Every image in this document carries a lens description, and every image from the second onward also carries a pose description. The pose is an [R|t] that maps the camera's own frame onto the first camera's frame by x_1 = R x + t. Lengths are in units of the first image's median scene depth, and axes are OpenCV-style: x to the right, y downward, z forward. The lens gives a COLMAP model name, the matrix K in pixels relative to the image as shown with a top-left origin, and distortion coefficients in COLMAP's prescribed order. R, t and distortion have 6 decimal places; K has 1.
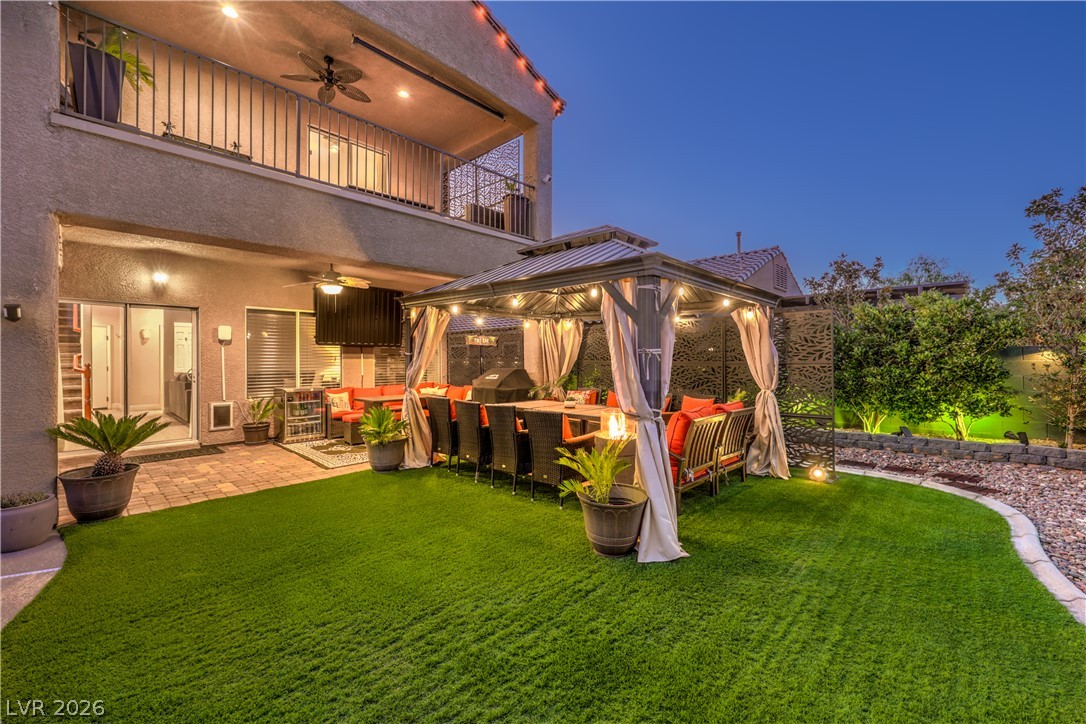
lens RADIAL K [[448.3, 0, 543.0], [0, 448.3, 362.0], [0, 0, 1]] dist [0.000855, 0.000002]
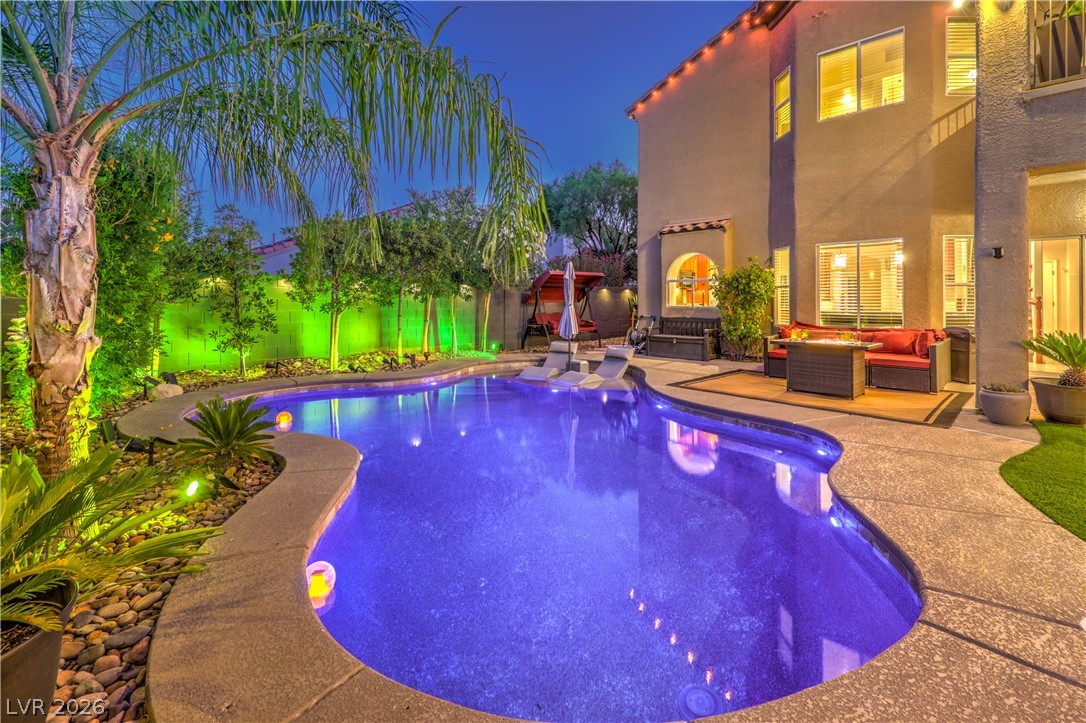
lens RADIAL K [[471.1, 0, 546.0], [0, 471.1, 296.1], [0, 0, 1]] dist [-0.000228, -0.000305]
pose [[-0.009091, -0.006340, -0.999939, 0.172360], [-0.007754, 0.999950, -0.006270, 0.028285], [0.999929, 0.007696, -0.009140, -0.236654]]
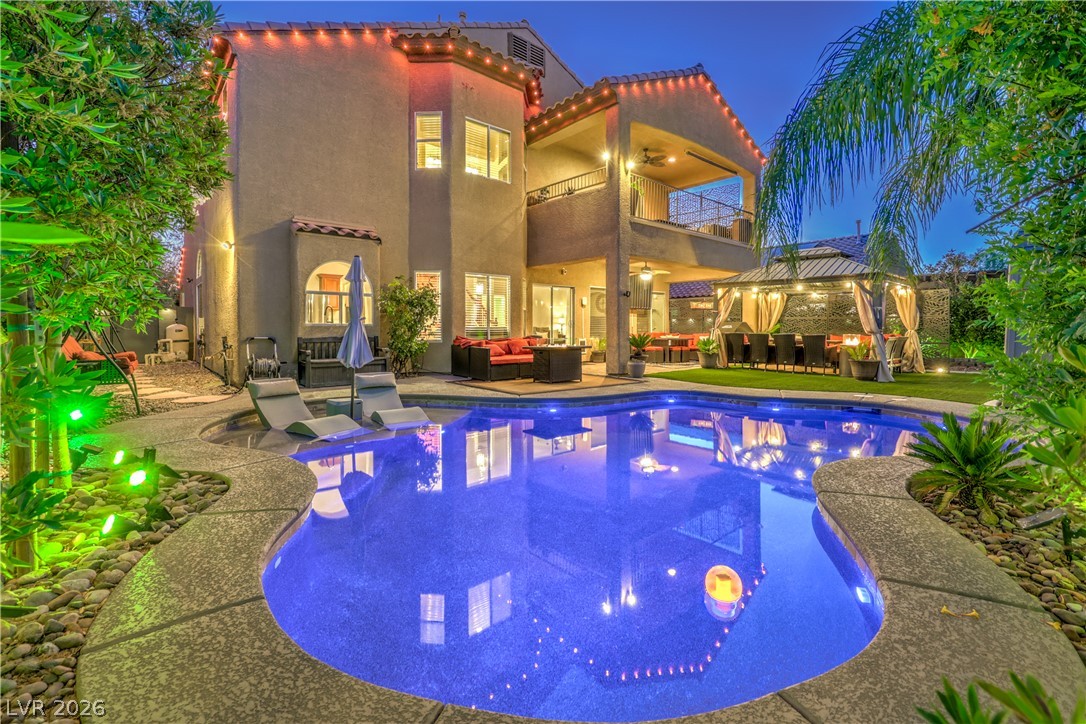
lens RADIAL K [[458.8, 0, 541.6], [0, 458.8, 336.2], [0, 0, 1]] dist [0.000448, -0.000231]
pose [[0.992552, 0.008749, -0.121508, -0.873836], [-0.006851, 0.999848, 0.016036, 0.069696], [0.121630, -0.015085, 0.992461, -1.205233]]
